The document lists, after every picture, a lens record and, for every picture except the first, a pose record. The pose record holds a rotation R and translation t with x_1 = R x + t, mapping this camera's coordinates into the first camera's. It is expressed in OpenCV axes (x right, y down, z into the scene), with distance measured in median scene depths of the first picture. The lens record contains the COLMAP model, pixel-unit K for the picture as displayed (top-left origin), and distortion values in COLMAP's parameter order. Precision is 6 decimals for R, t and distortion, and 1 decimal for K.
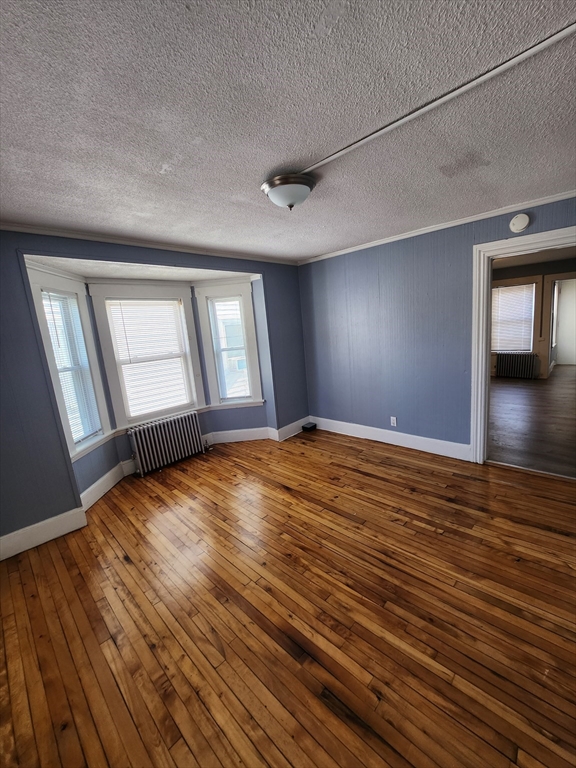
lens RADIAL K [[308.1, 0, 303.6], [0, 308.1, 384.6], [0, 0, 1]] dist [-0.016006, 0.000253]
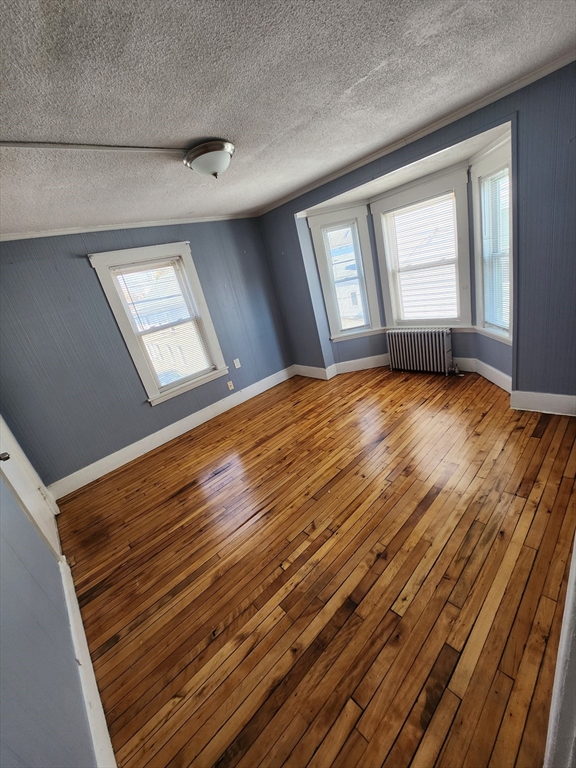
lens RADIAL K [[308.1, 0, 303.6], [0, 308.1, 384.6], [0, 0, 1]] dist [-0.016006, 0.000253]
pose [[-0.056118, 0.437701, -0.897368, 0.748007], [0.035941, 0.899087, 0.436292, -0.238771], [0.997777, -0.007769, -0.066187, 0.858835]]
